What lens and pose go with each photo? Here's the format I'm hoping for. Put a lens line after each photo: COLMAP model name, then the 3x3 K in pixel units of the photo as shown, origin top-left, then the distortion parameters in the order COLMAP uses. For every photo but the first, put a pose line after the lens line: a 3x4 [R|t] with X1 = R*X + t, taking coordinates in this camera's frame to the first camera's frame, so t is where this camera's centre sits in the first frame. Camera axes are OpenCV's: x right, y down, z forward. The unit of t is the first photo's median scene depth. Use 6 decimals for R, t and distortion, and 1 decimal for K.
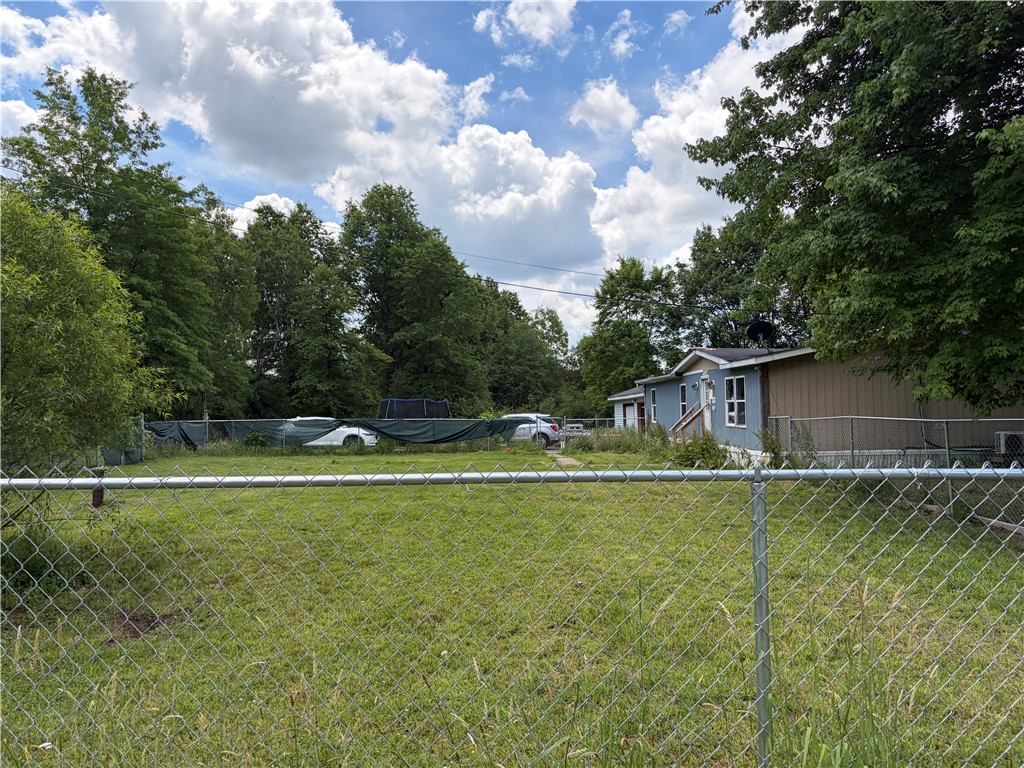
lens RADIAL K [[786.2, 0, 512.0], [0, 786.2, 384.0], [0, 0, 1]] dist [0.030349, -0.073015]
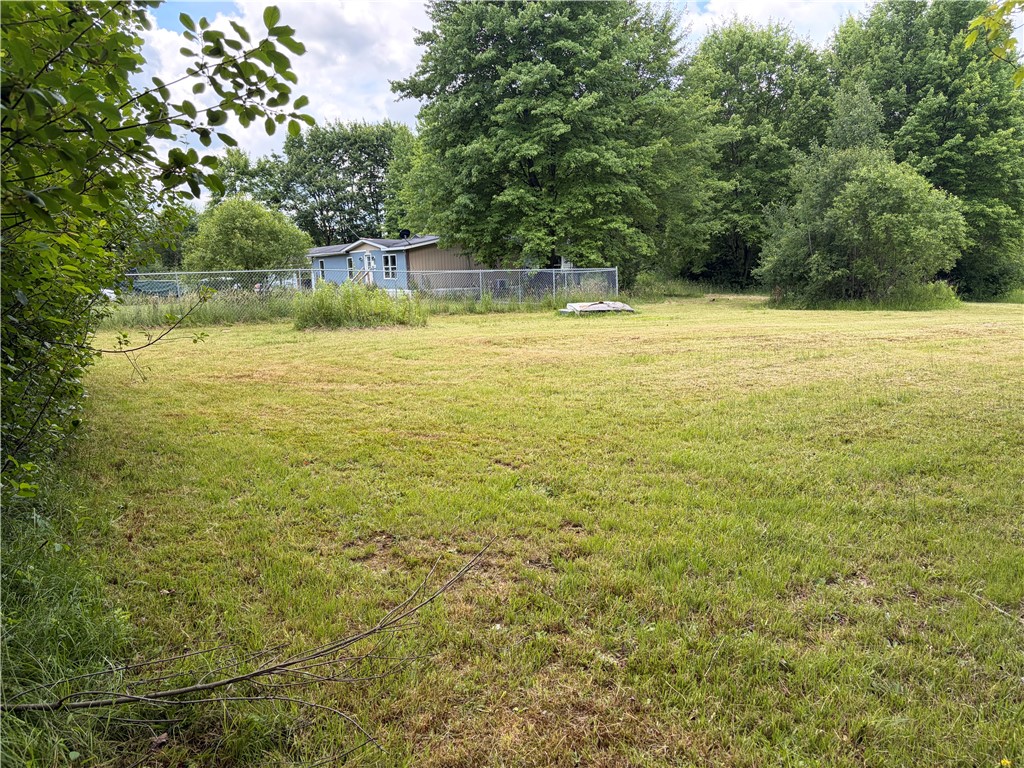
lens RADIAL K [[786.2, 0, 512.0], [0, 786.2, 384.0], [0, 0, 1]] dist [0.030349, -0.073015]
pose [[0.847530, -0.046240, 0.528729, -0.419730], [-0.034528, 0.989284, 0.141865, 0.016697], [-0.529623, -0.138491, 0.836851, -0.716142]]
